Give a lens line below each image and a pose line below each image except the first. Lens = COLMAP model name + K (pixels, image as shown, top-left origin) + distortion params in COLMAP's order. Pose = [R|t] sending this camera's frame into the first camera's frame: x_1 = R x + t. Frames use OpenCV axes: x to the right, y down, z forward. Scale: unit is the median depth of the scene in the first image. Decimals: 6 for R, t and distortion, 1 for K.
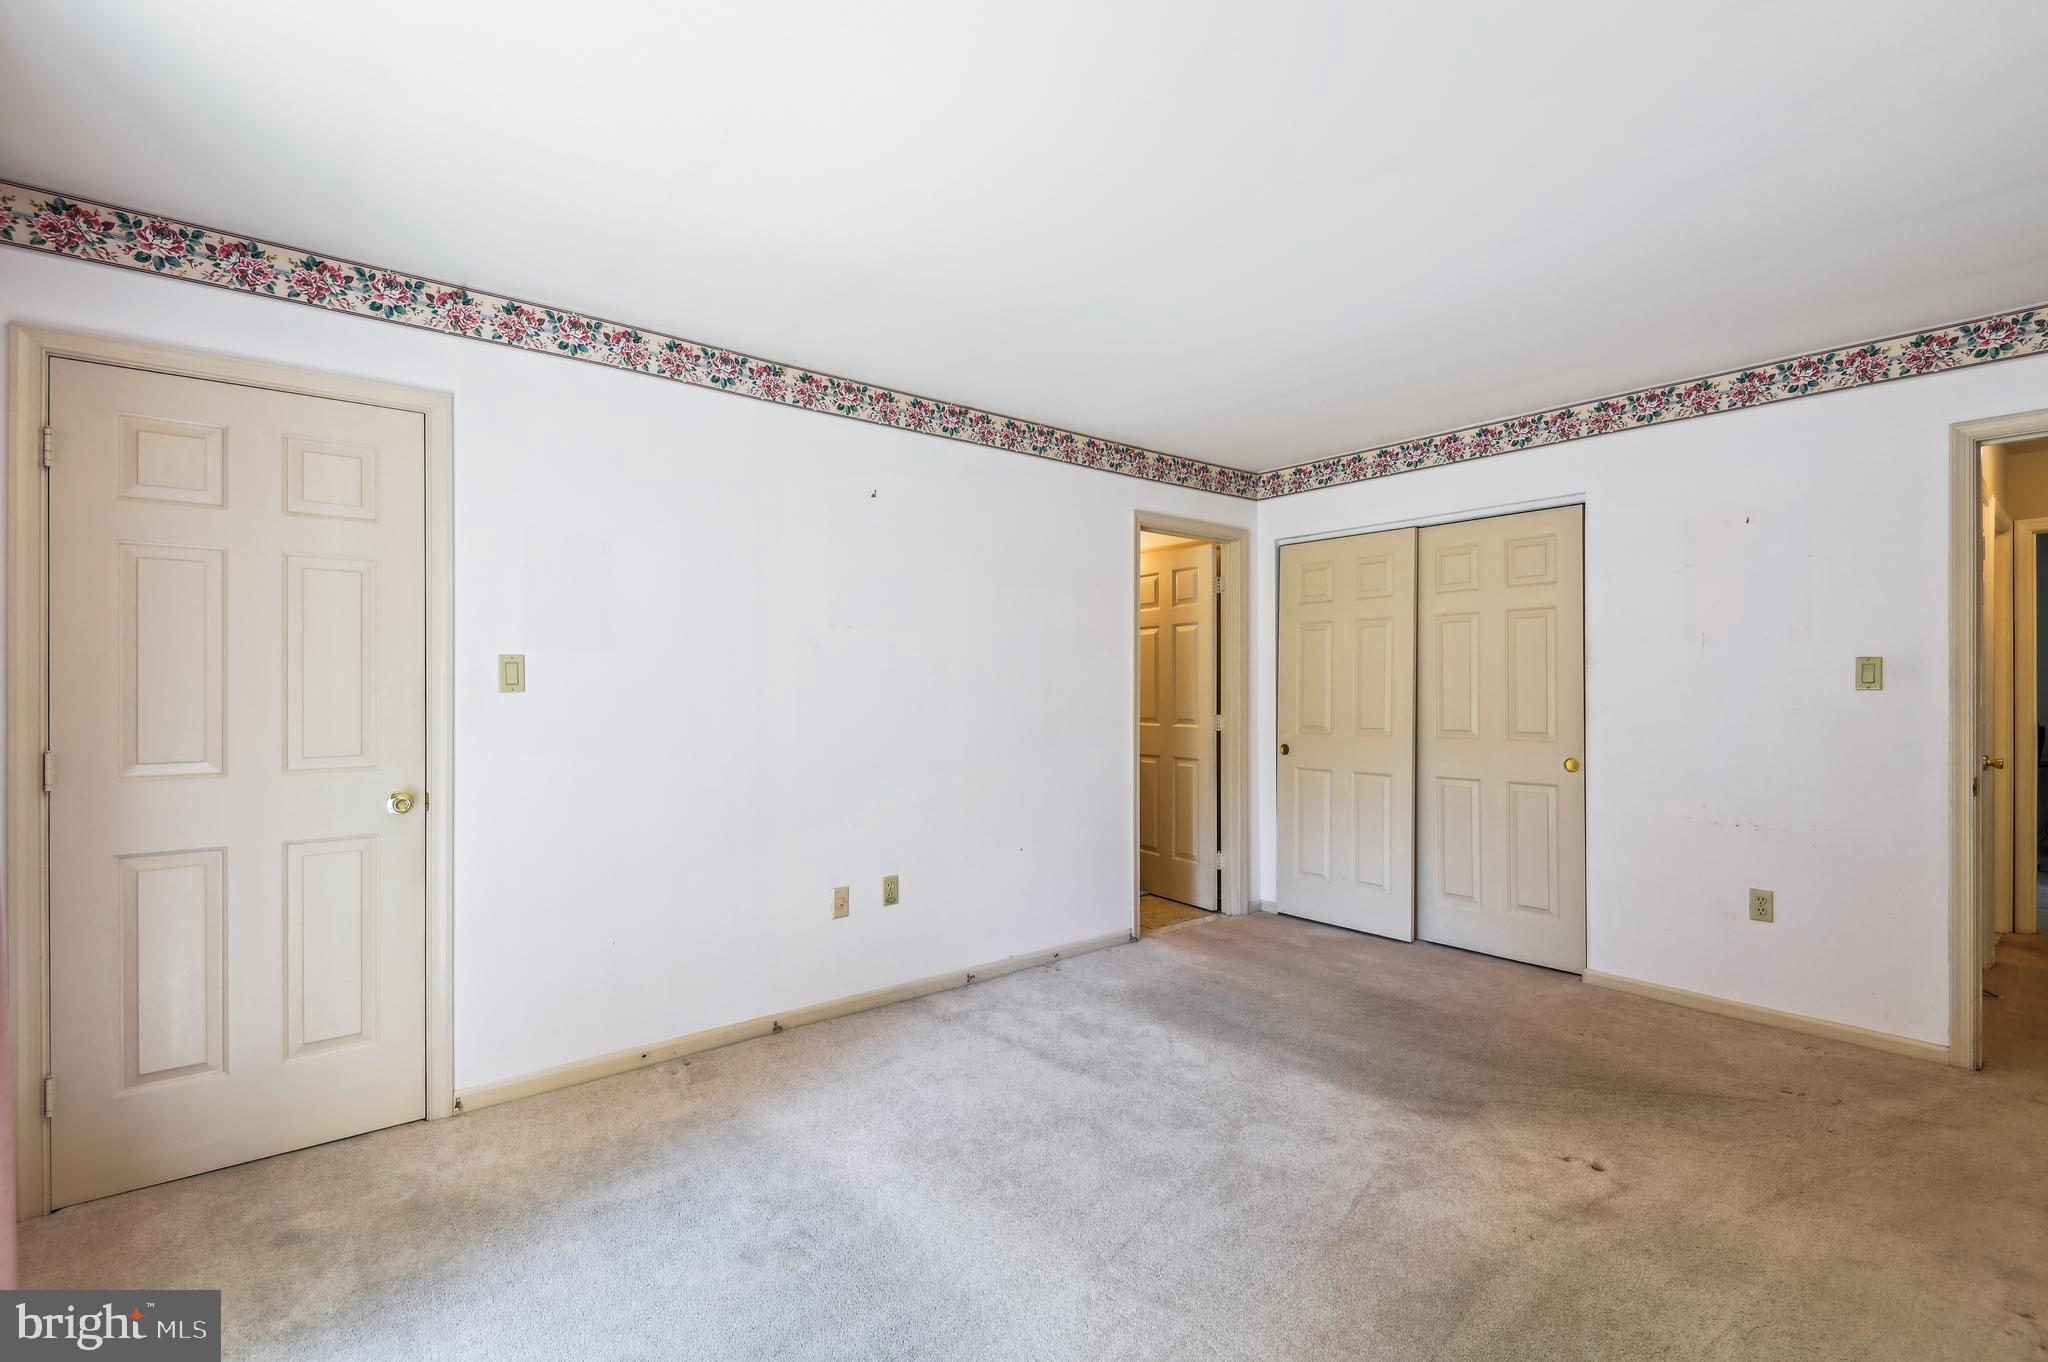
lens RADIAL K [[920.2, 0, 1010.3], [0, 920.2, 686.9], [0, 0, 1]] dist [0.011299, -0.008921]
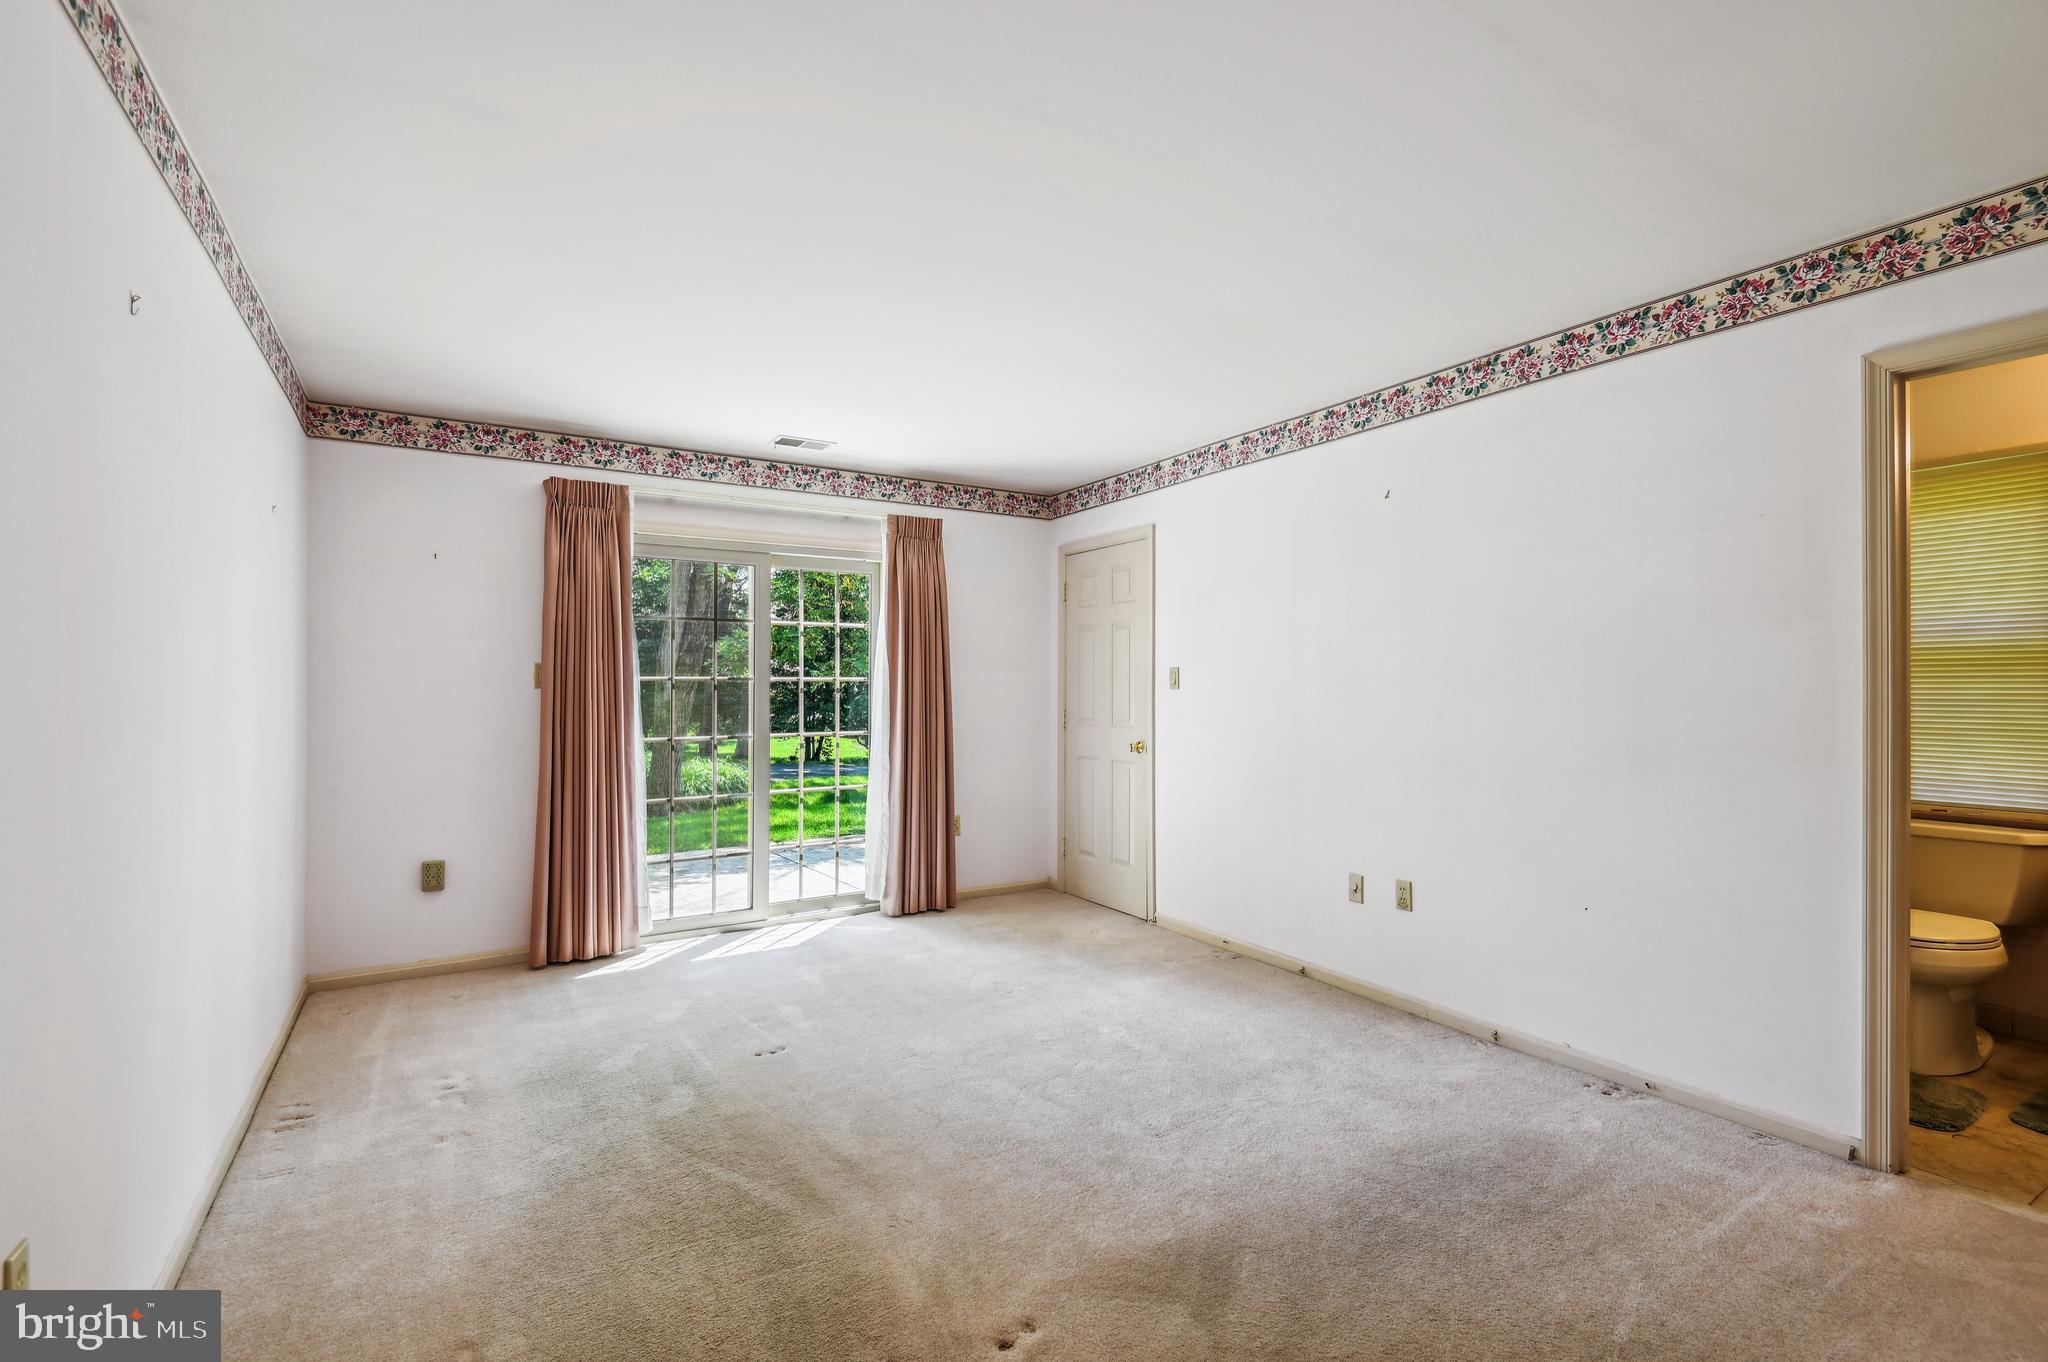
lens RADIAL K [[920.2, 0, 1011.7], [0, 920.2, 681.5], [0, 0, 1]] dist [0.011299, -0.008921]
pose [[-0.139995, -0.005043, -0.990139, 0.932853], [-0.001398, 0.999987, -0.004895, -0.000043], [0.990151, 0.000699, -0.140000, 0.752626]]
